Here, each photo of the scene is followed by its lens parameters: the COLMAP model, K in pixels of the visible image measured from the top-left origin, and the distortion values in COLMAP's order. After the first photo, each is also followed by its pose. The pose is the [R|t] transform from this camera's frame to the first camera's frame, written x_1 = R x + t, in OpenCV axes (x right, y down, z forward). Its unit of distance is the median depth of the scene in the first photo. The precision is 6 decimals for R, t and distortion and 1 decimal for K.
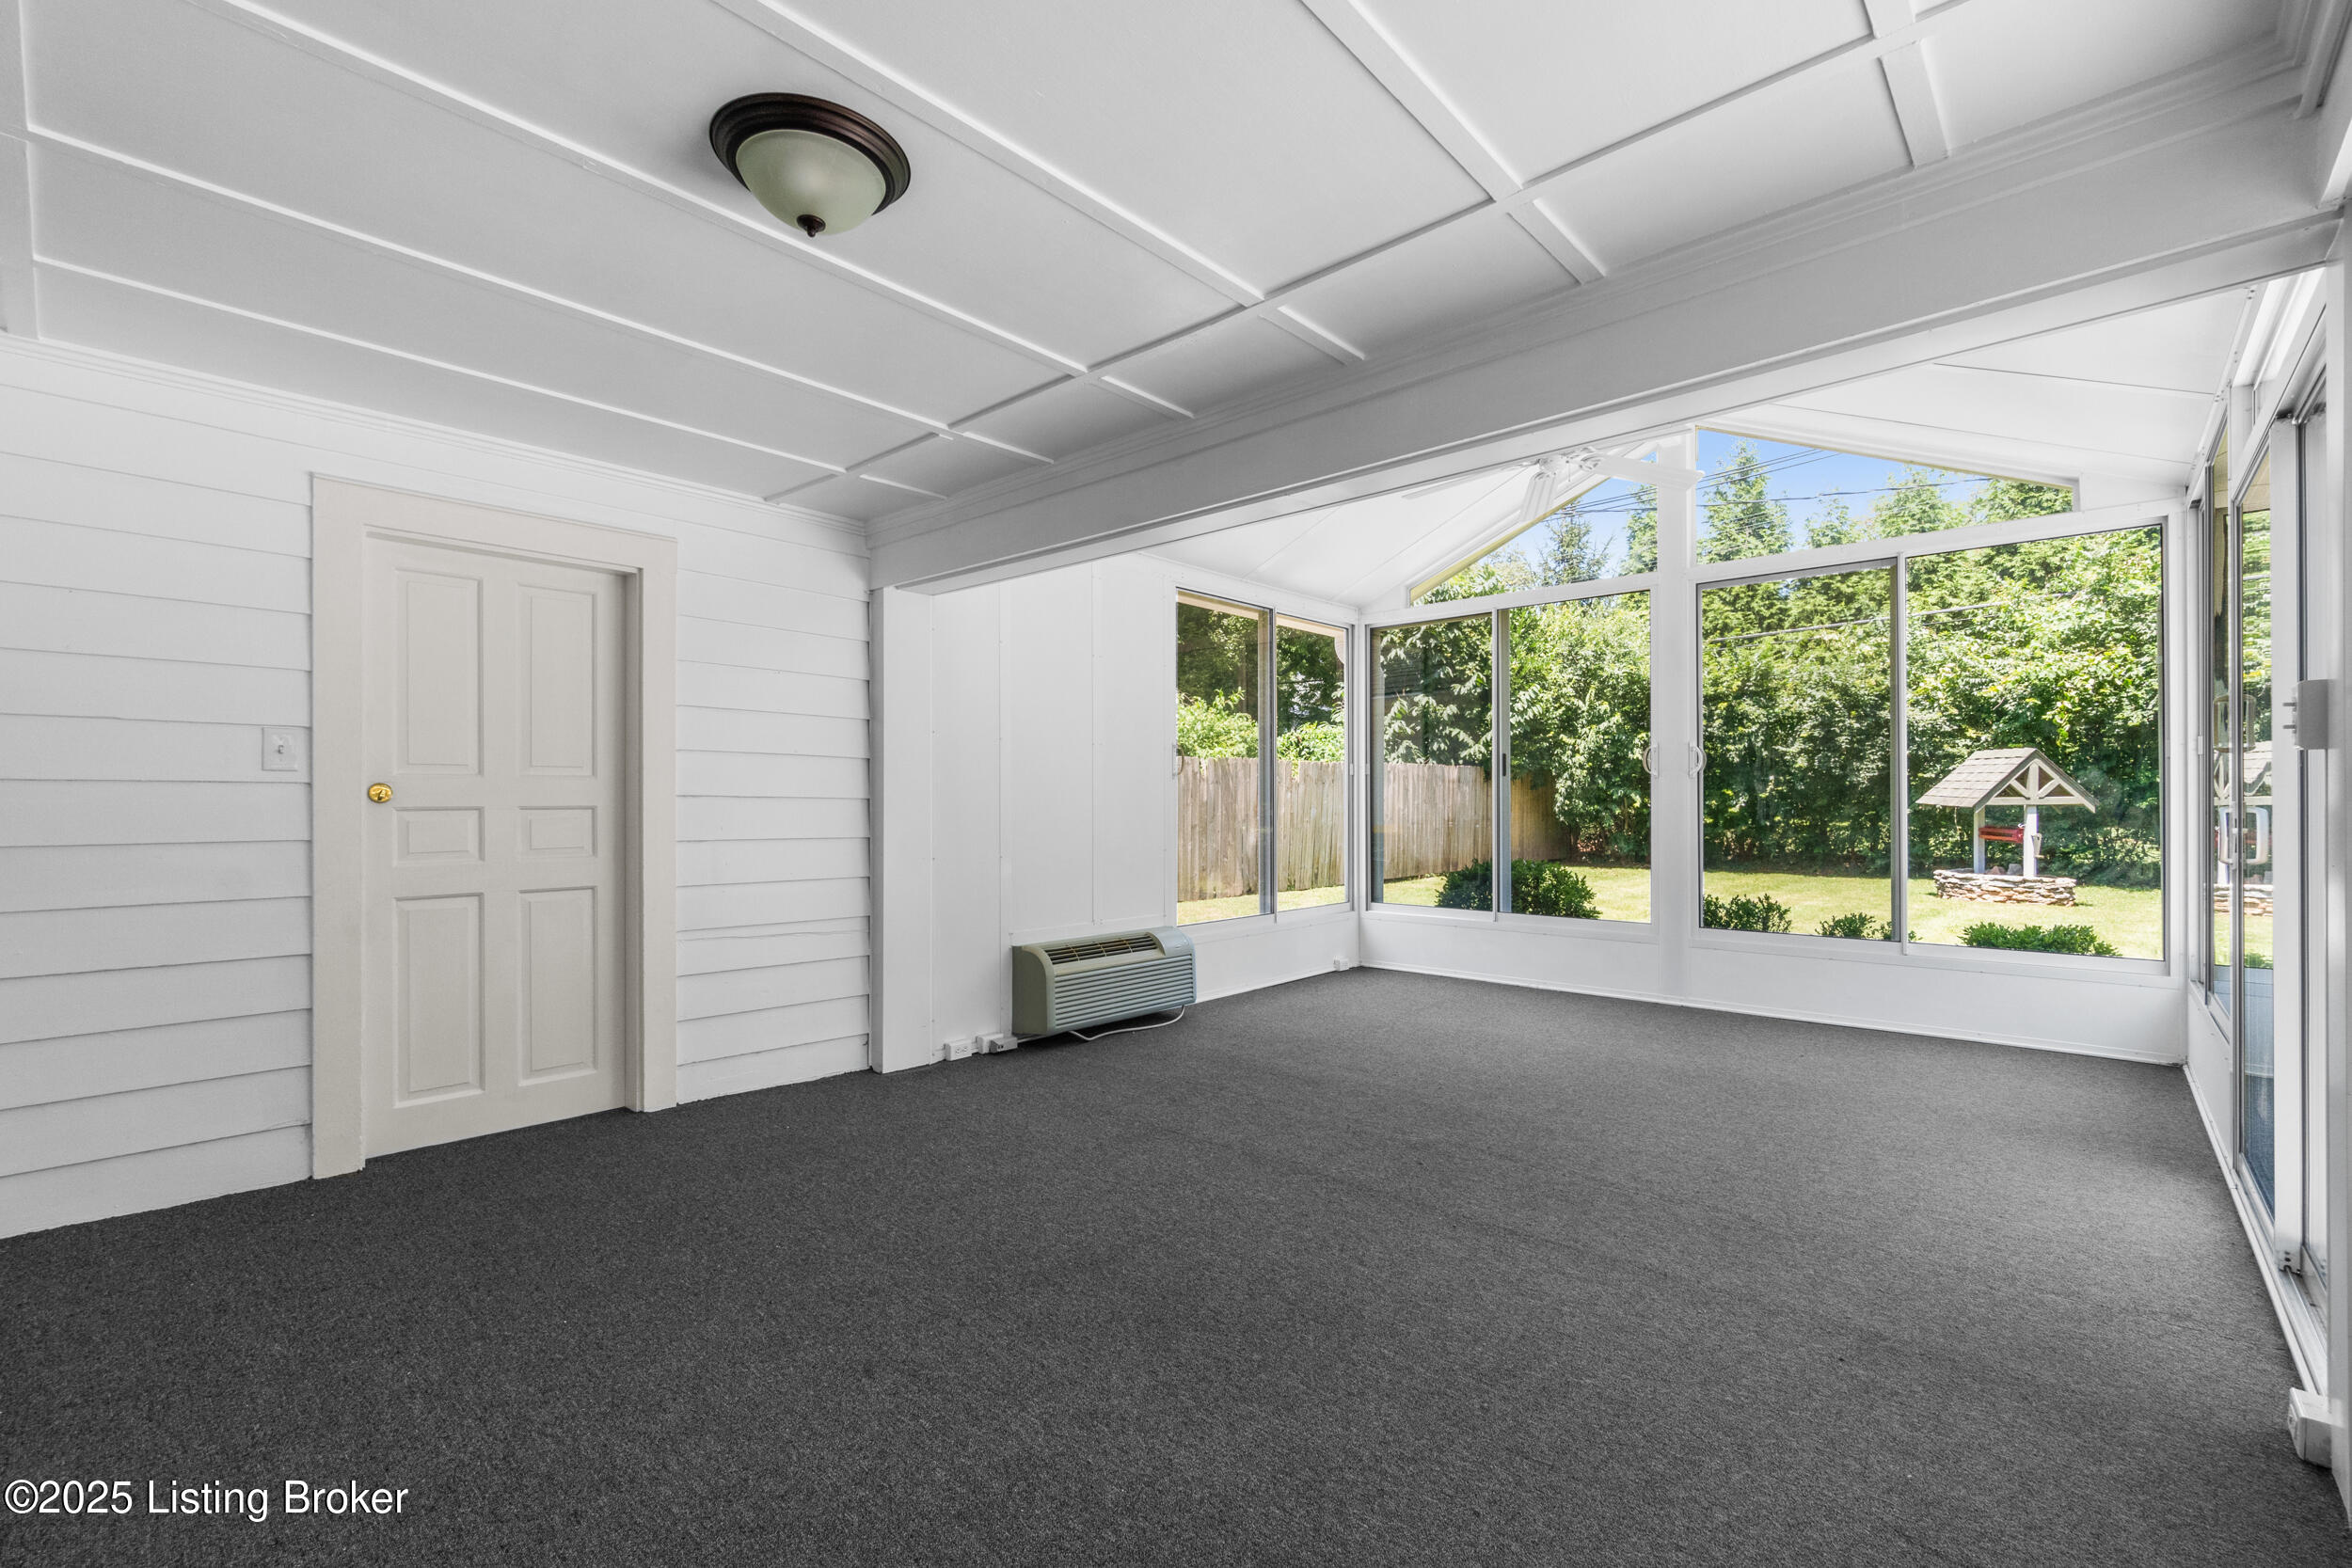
lens RADIAL K [[1026.3, 0, 1172.3], [0, 1026.3, 807.8], [0, 0, 1]] dist [-0.000441, -0.000164]
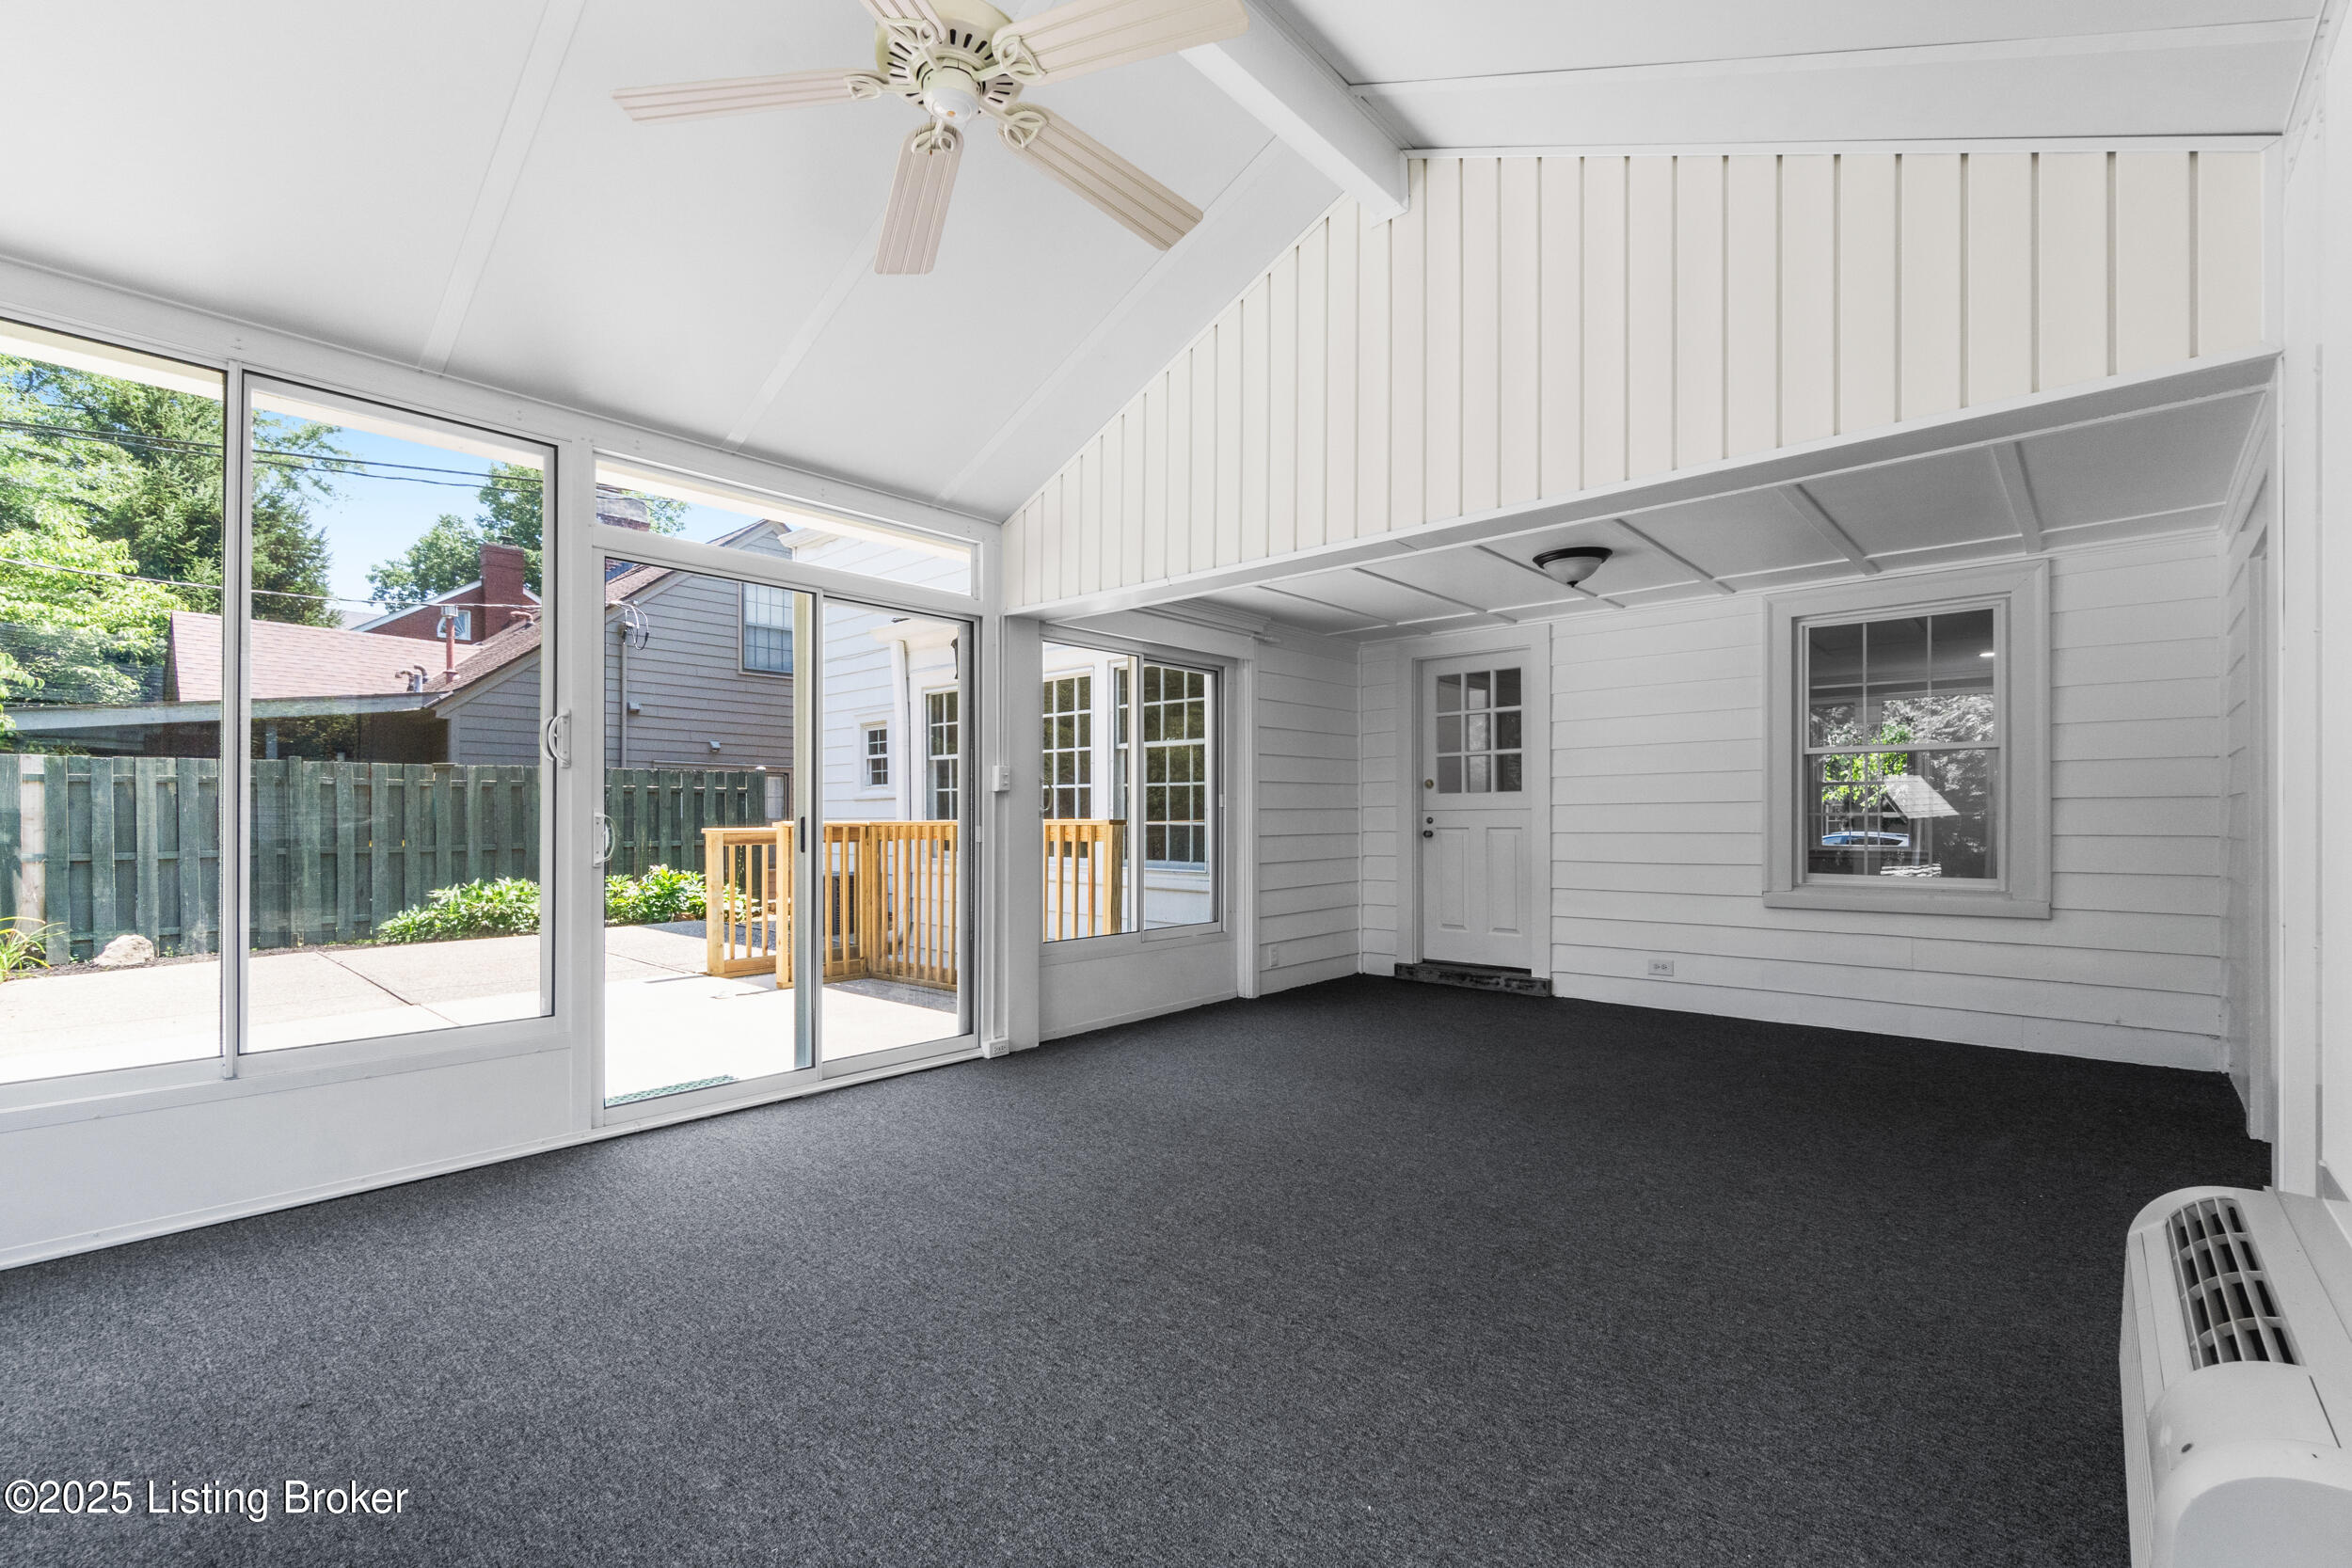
lens RADIAL K [[1026.3, 0, 1172.3], [0, 1026.3, 807.8], [0, 0, 1]] dist [-0.000441, -0.000164]
pose [[-0.999989, 0.000775, -0.004658, 0.397864], [0.000796, 0.999989, -0.004696, -0.001231], [0.004654, -0.004699, -0.999978, 2.167367]]
